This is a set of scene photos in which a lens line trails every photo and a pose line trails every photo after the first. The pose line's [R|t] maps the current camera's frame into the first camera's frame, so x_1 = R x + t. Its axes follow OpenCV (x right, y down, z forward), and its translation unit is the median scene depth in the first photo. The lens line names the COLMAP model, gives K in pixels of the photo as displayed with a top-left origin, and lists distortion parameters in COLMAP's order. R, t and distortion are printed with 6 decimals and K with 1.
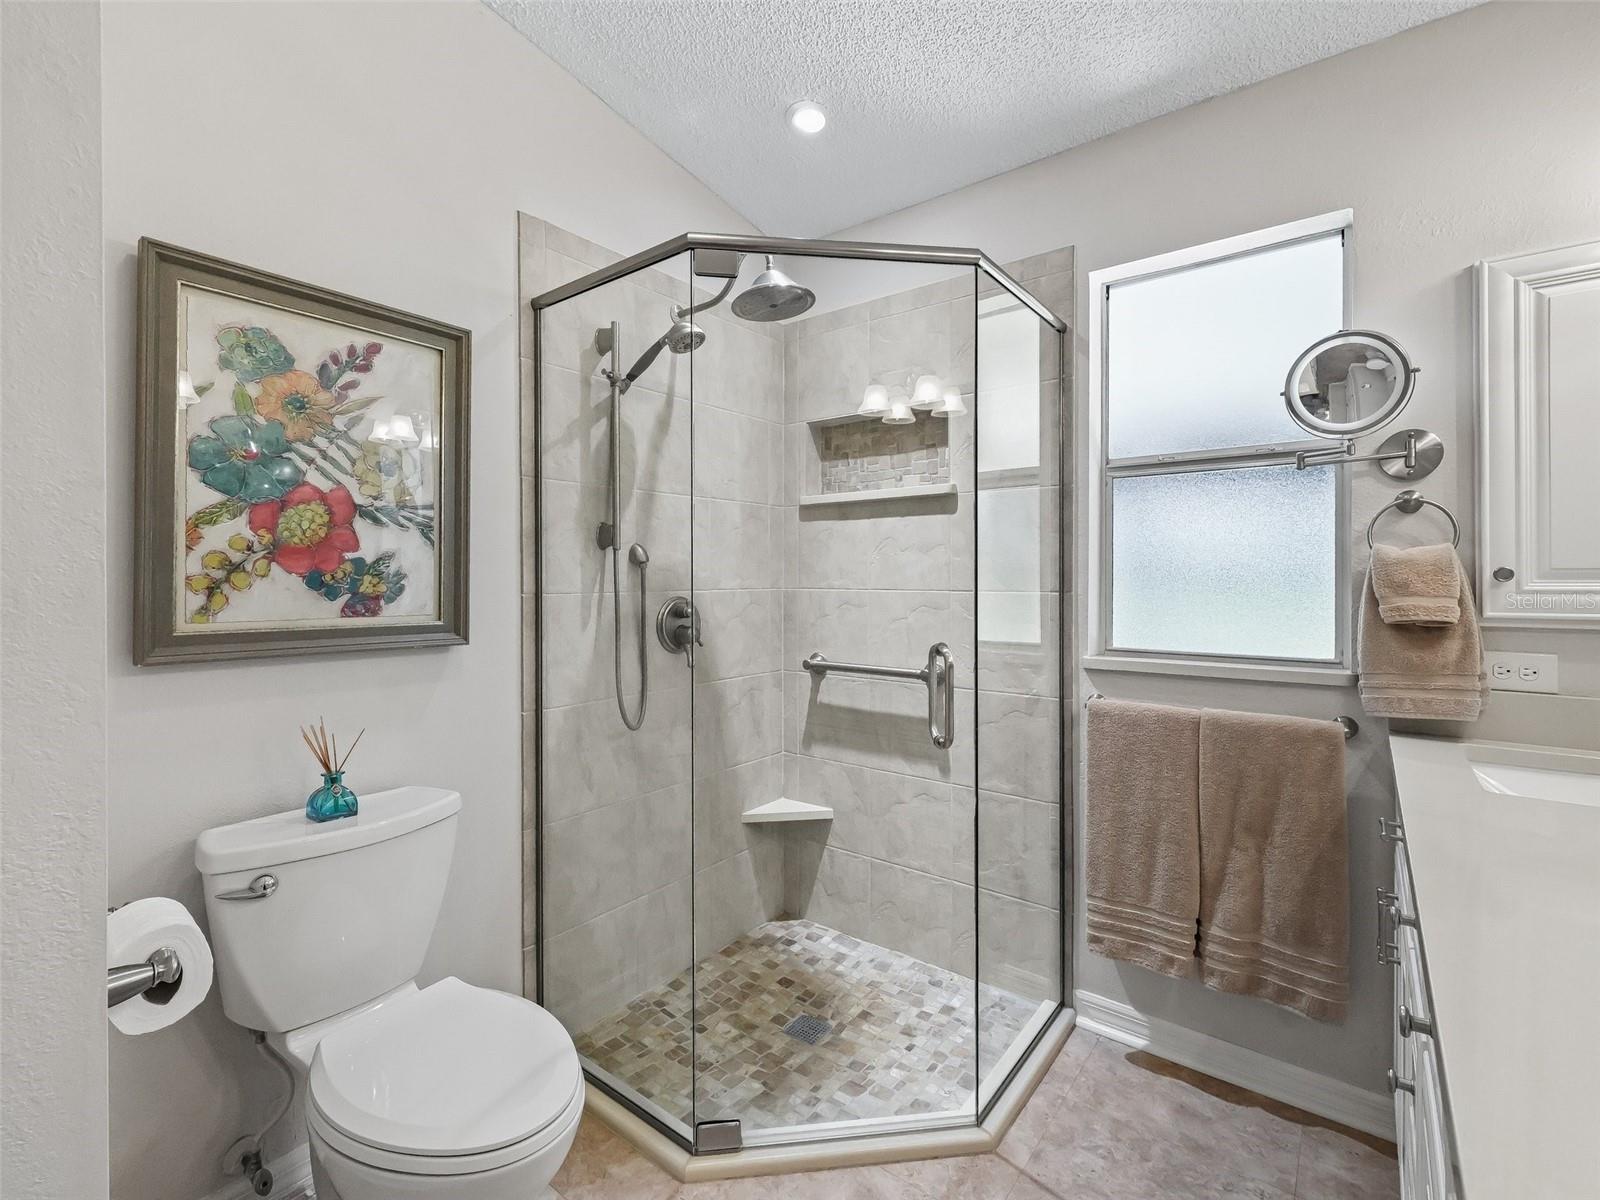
lens RADIAL K [[734.6, 0, 801.2], [0, 734.6, 587.9], [0, 0, 1]] dist [0.002982, 0.000128]
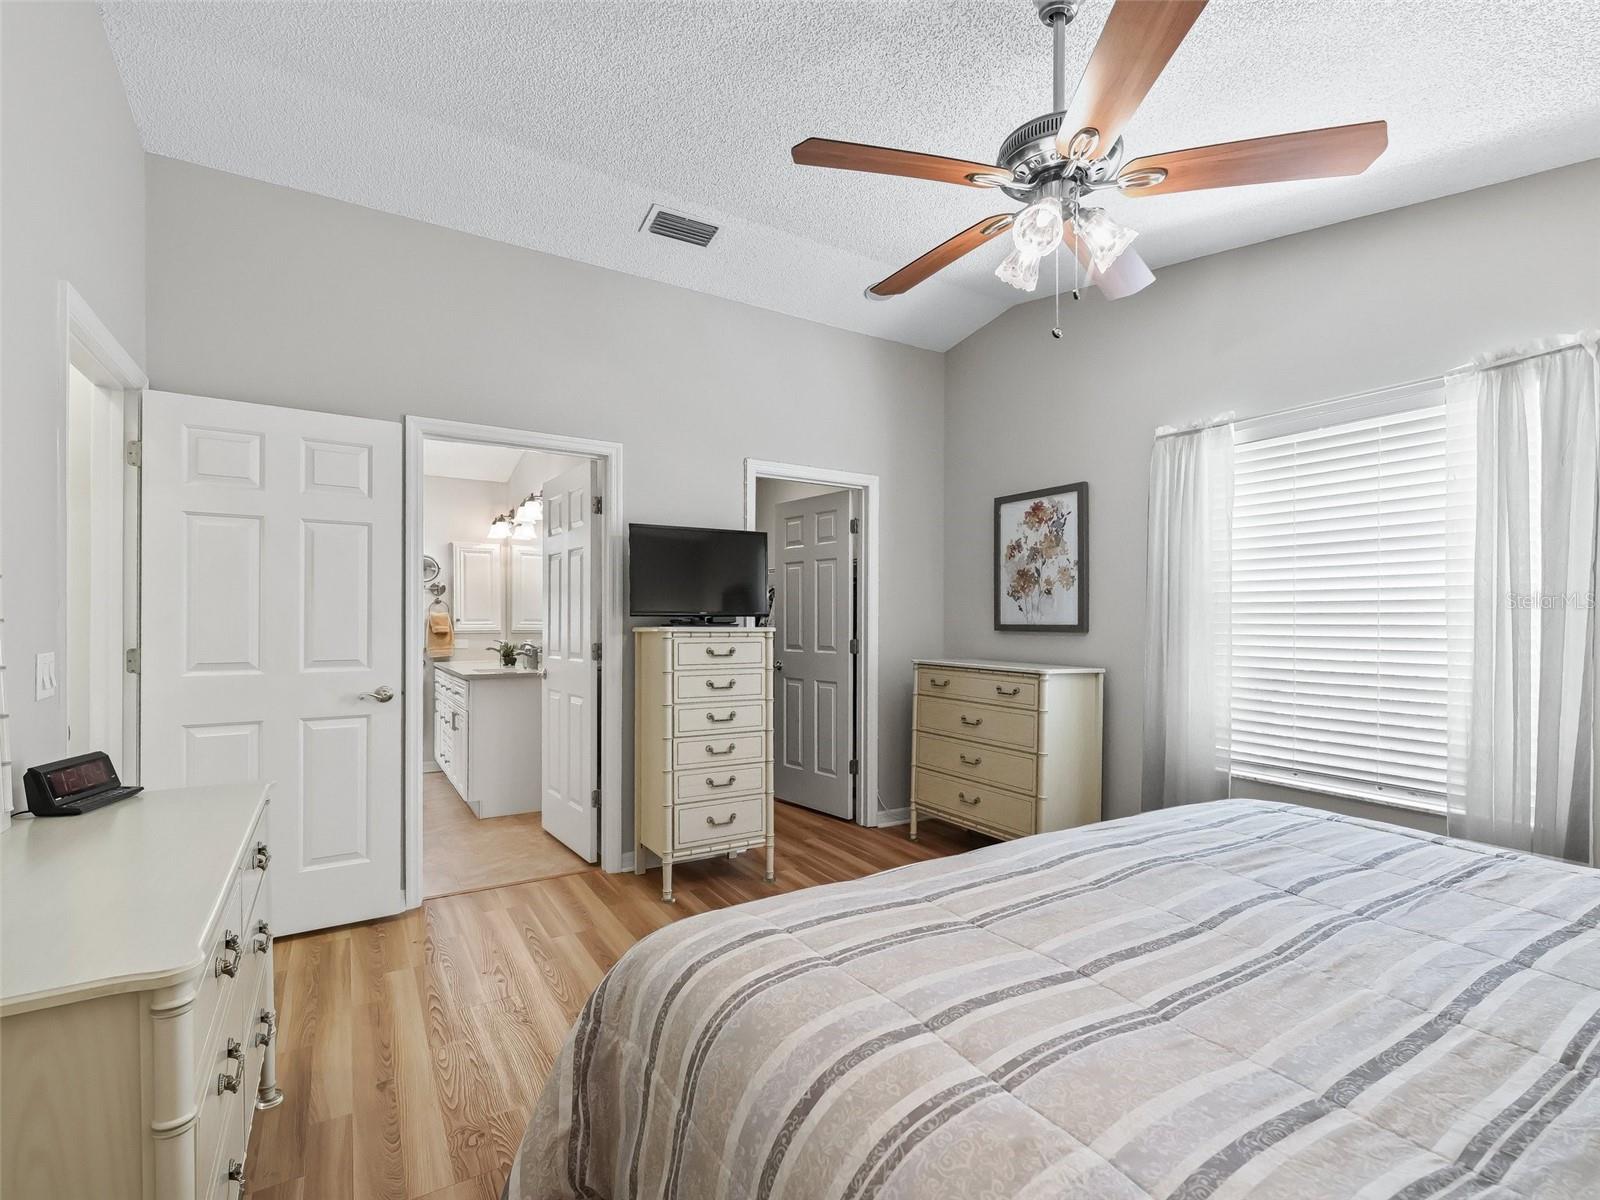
lens RADIAL K [[734.6, 0, 799.7], [0, 734.6, 611.8], [0, 0, 1]] dist [0.002982, 0.000128]
pose [[0.364586, 0.004216, 0.931160, -2.113465], [-0.000886, 0.999991, -0.004181, -0.048147], [-0.931169, 0.000699, 0.364586, -2.211419]]
